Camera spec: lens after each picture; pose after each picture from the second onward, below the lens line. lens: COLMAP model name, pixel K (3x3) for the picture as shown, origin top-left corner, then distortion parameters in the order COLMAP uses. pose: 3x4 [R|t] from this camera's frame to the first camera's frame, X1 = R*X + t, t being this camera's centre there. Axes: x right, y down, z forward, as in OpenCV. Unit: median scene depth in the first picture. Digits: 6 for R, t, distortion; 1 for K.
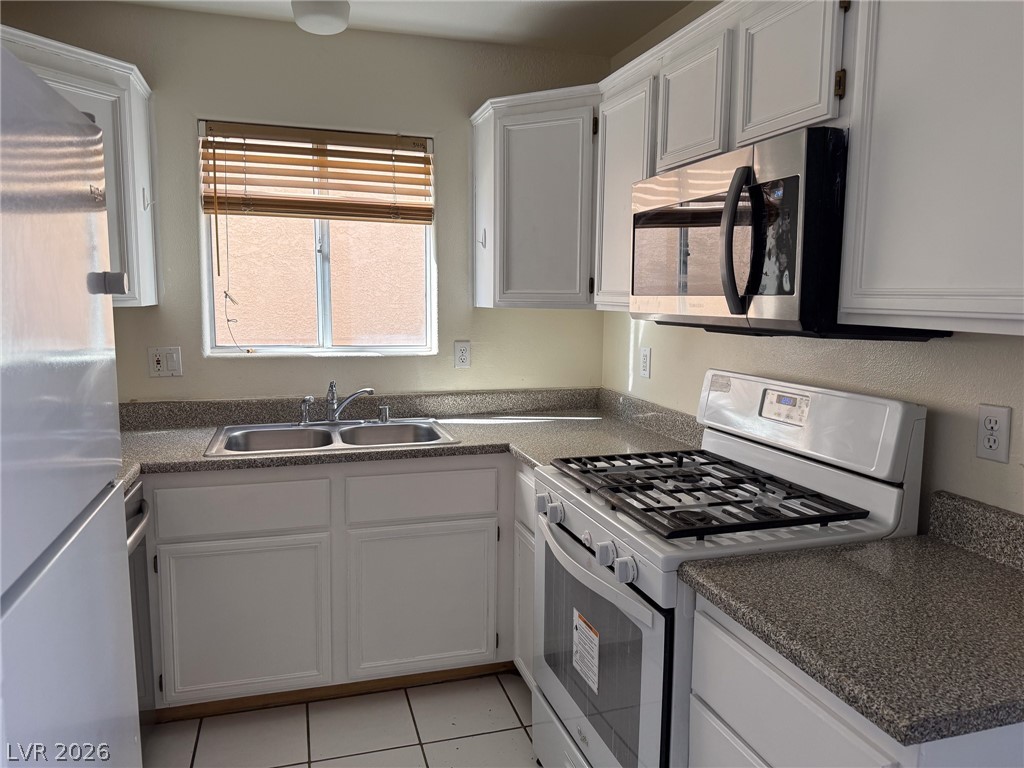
lens RADIAL K [[717.6, 0, 522.5], [0, 717.6, 384.5], [0, 0, 1]] dist [0.067969, -0.094812]
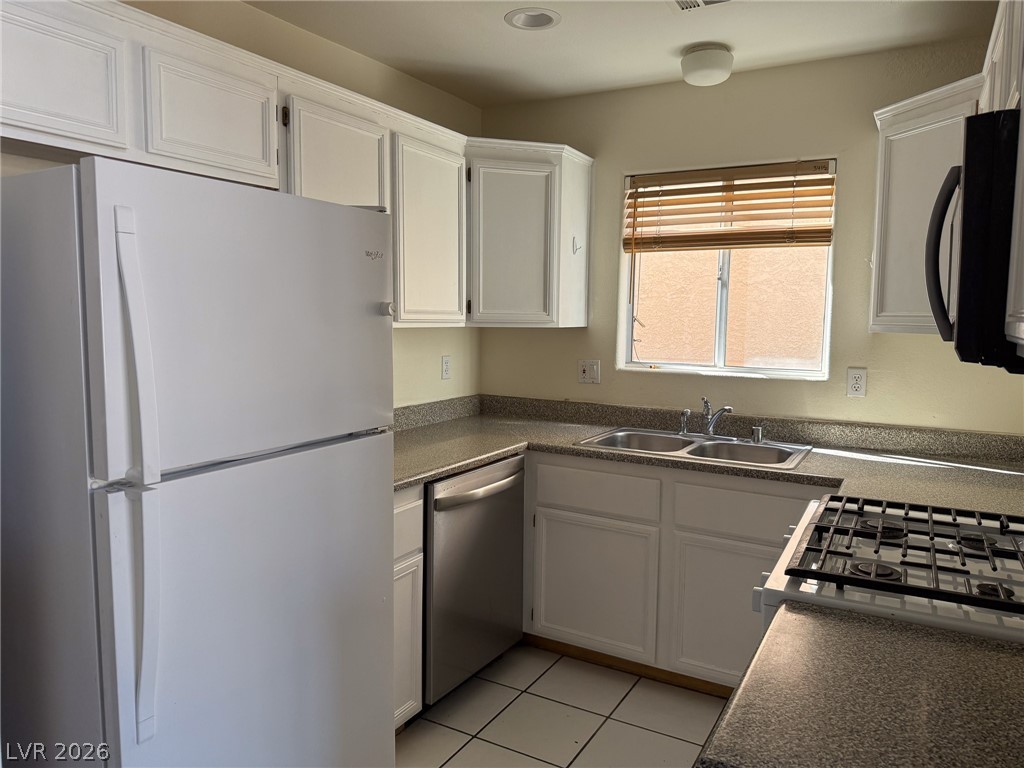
lens RADIAL K [[717.6, 0, 510.9], [0, 717.6, 382.3], [0, 0, 1]] dist [0.067969, -0.094812]
pose [[0.686910, 0.067342, -0.723615, 0.305500], [-0.096059, 0.995375, 0.001446, -0.000906], [0.720366, 0.068517, 0.690202, 0.035716]]
